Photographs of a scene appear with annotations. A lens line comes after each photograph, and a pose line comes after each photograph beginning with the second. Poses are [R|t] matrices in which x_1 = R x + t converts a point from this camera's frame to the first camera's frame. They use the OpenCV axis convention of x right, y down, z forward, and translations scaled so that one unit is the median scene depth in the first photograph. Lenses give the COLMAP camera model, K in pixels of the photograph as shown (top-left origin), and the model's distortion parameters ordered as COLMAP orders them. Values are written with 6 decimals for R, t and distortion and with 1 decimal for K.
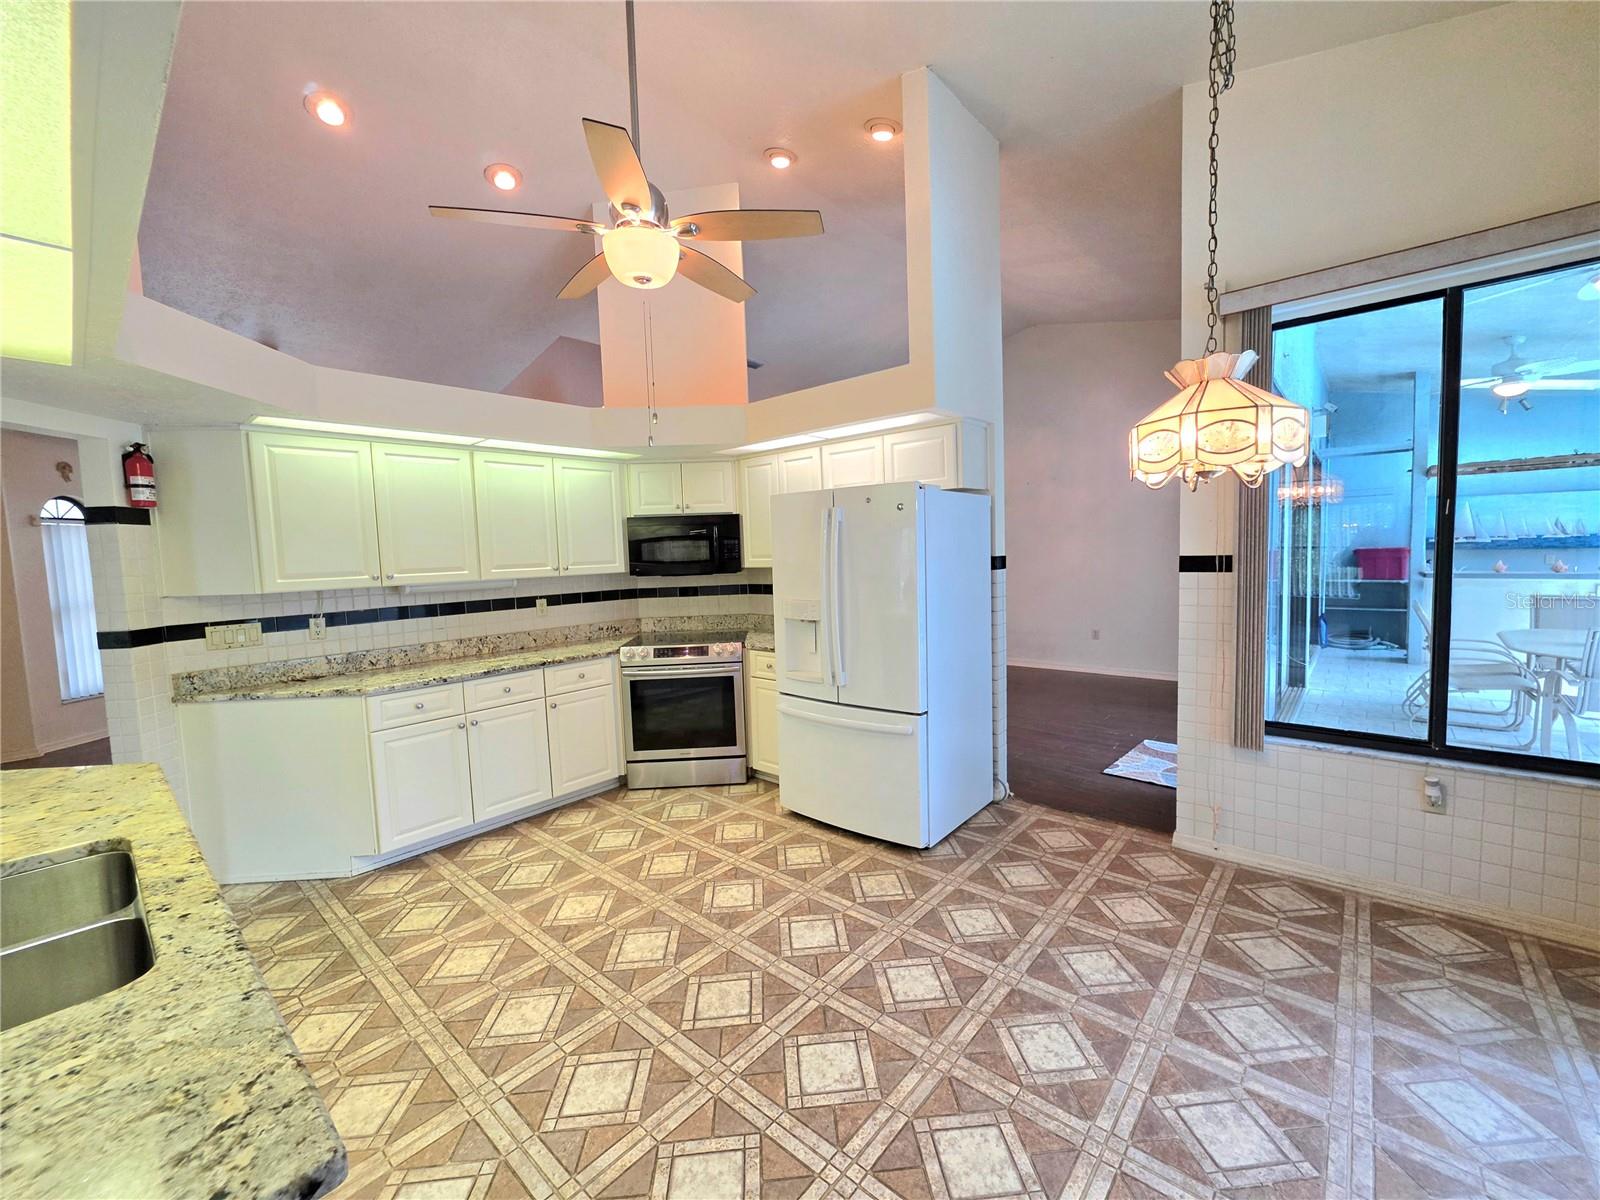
lens RADIAL K [[648.4, 0, 793.0], [0, 648.4, 605.8], [0, 0, 1]] dist [-0.006261, 0.001595]
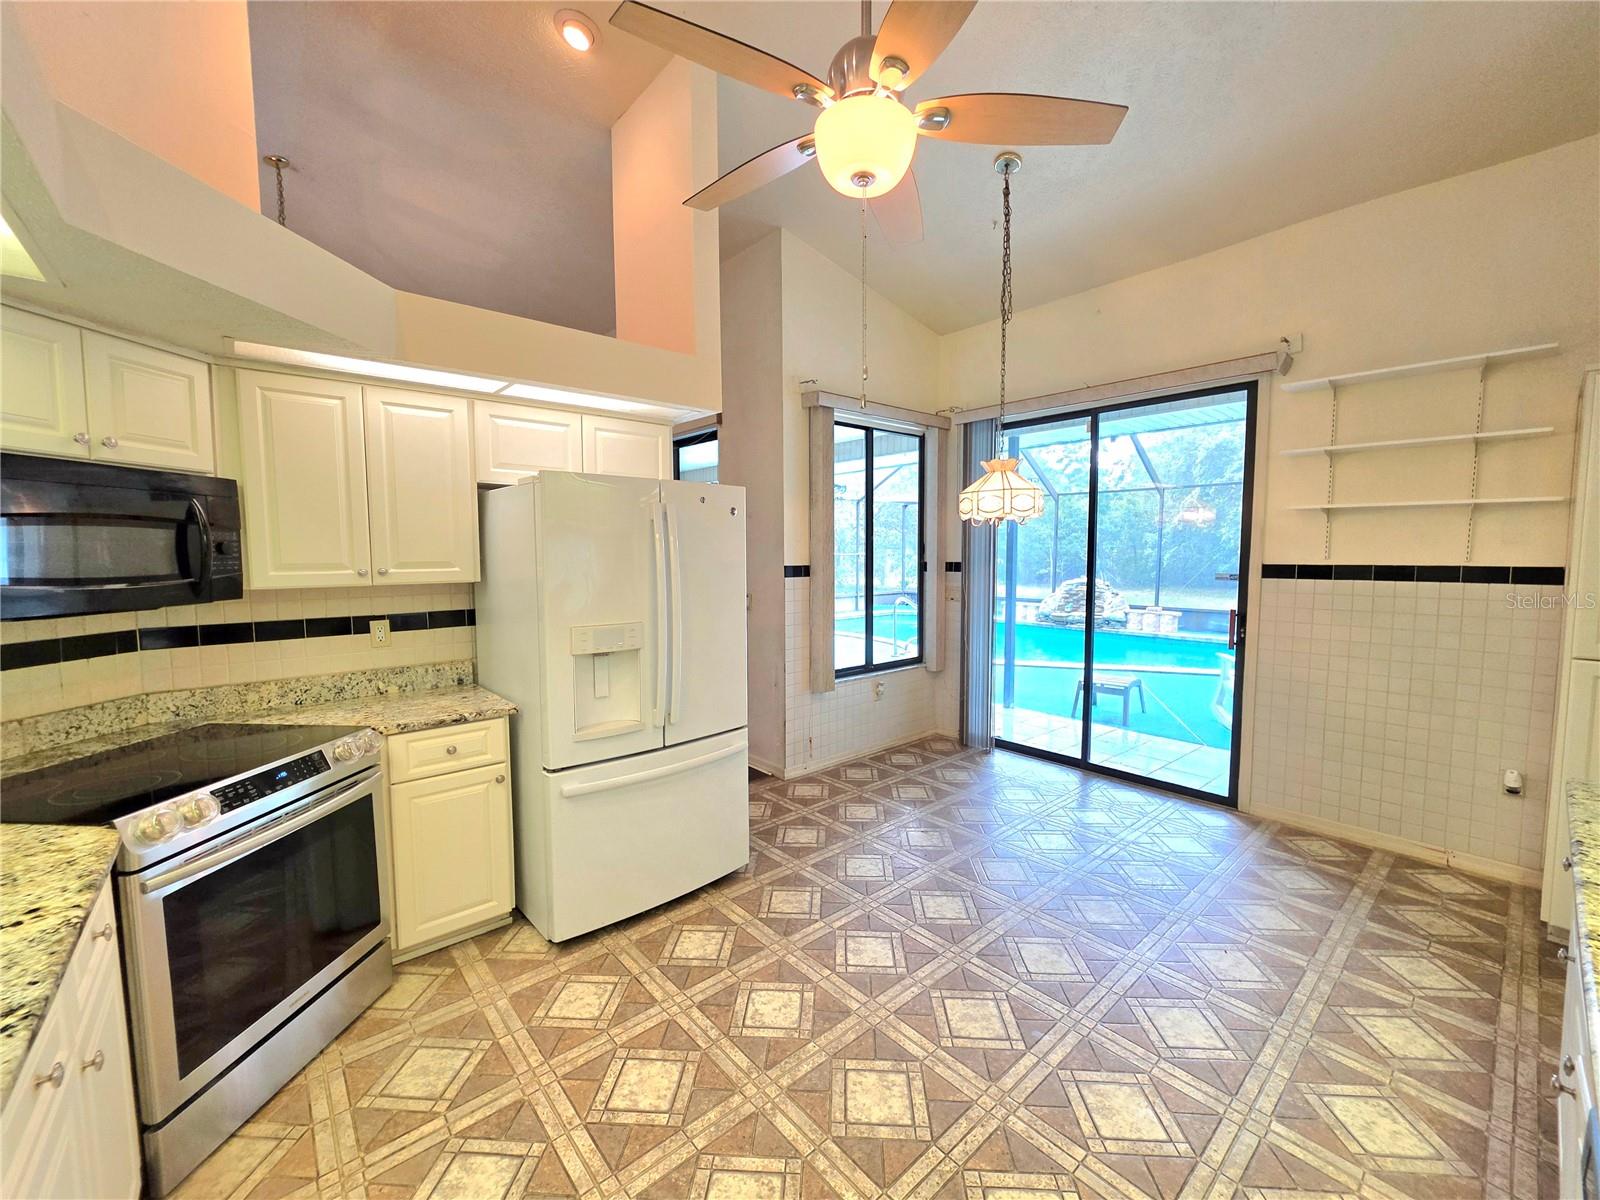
lens RADIAL K [[648.4, 0, 816.3], [0, 648.4, 609.5], [0, 0, 1]] dist [-0.006261, 0.001595]
pose [[0.113621, -0.058251, 0.991815, -0.693231], [0.088692, 0.994889, 0.048271, -0.041520], [-0.989558, 0.082481, 0.118207, 0.705375]]
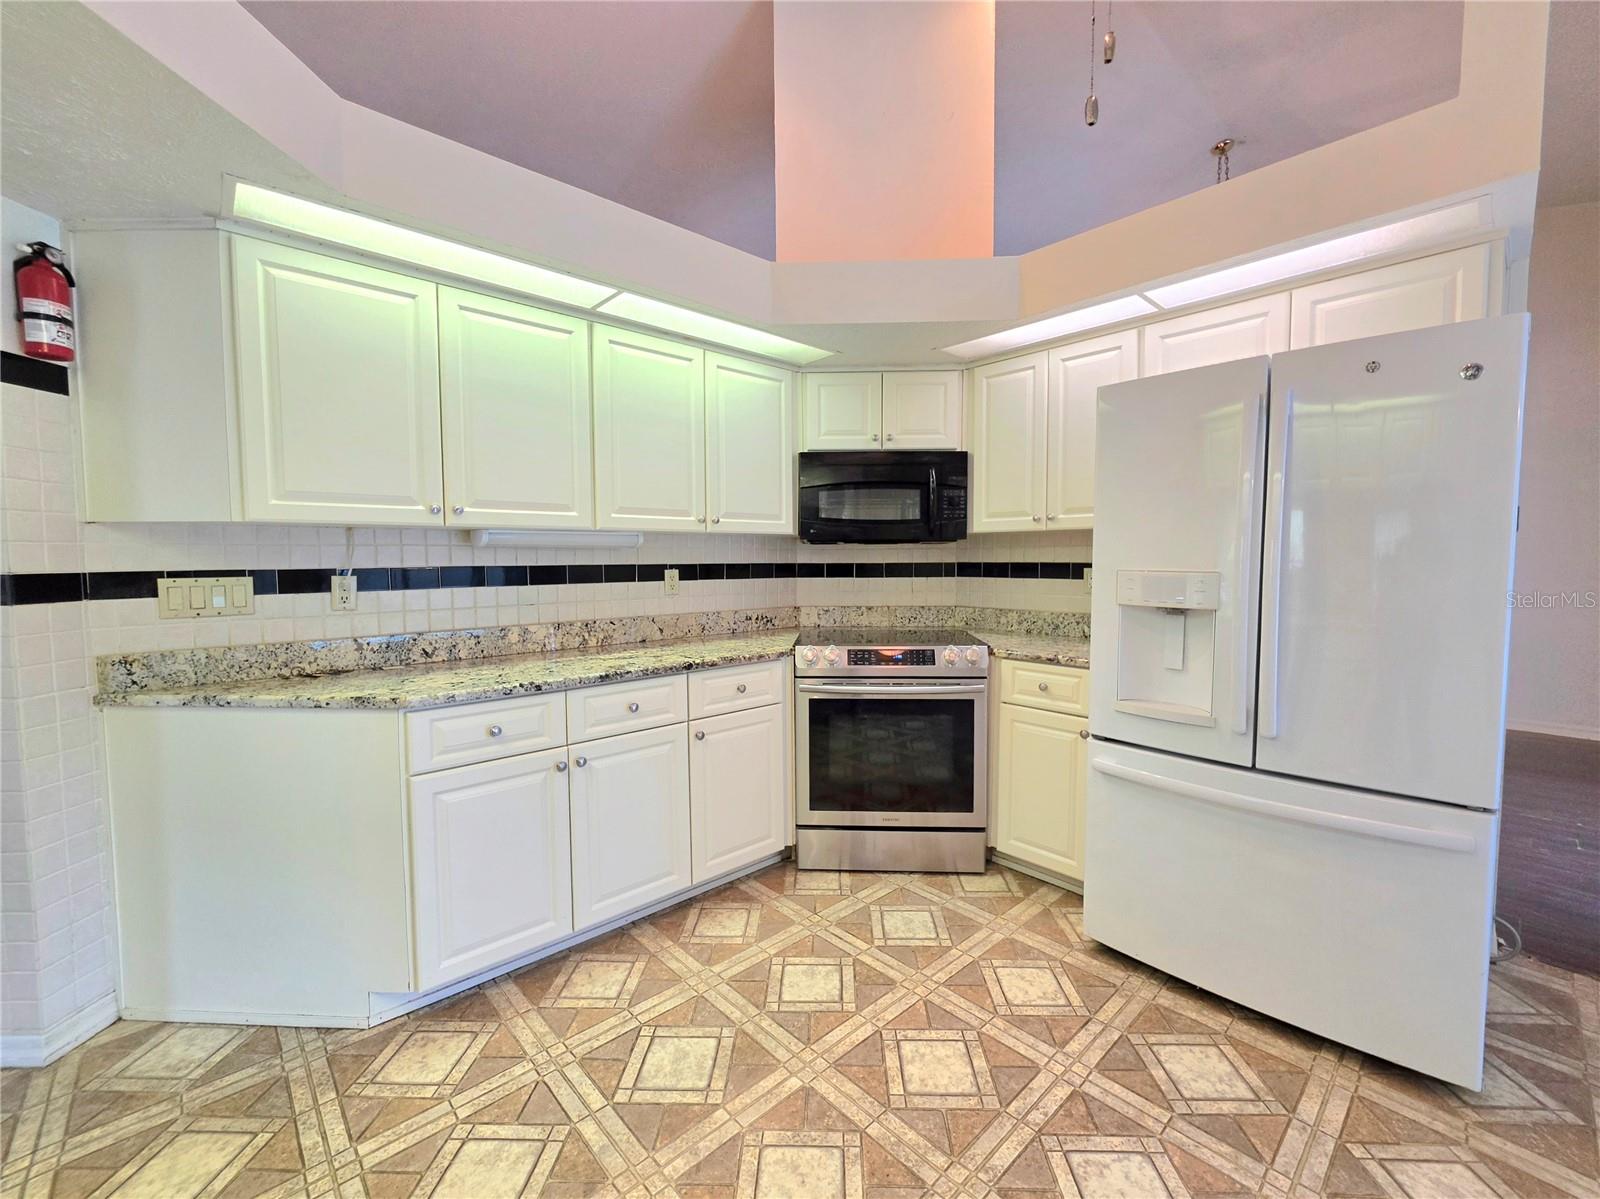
lens RADIAL K [[648.4, 0, 777.3], [0, 648.4, 603.9], [0, 0, 1]] dist [-0.006261, 0.001595]
pose [[0.993123, 0.036001, -0.111403, -0.260915], [-0.037903, 0.999169, -0.014994, 0.040125], [0.110771, 0.019114, 0.993662, 0.441741]]
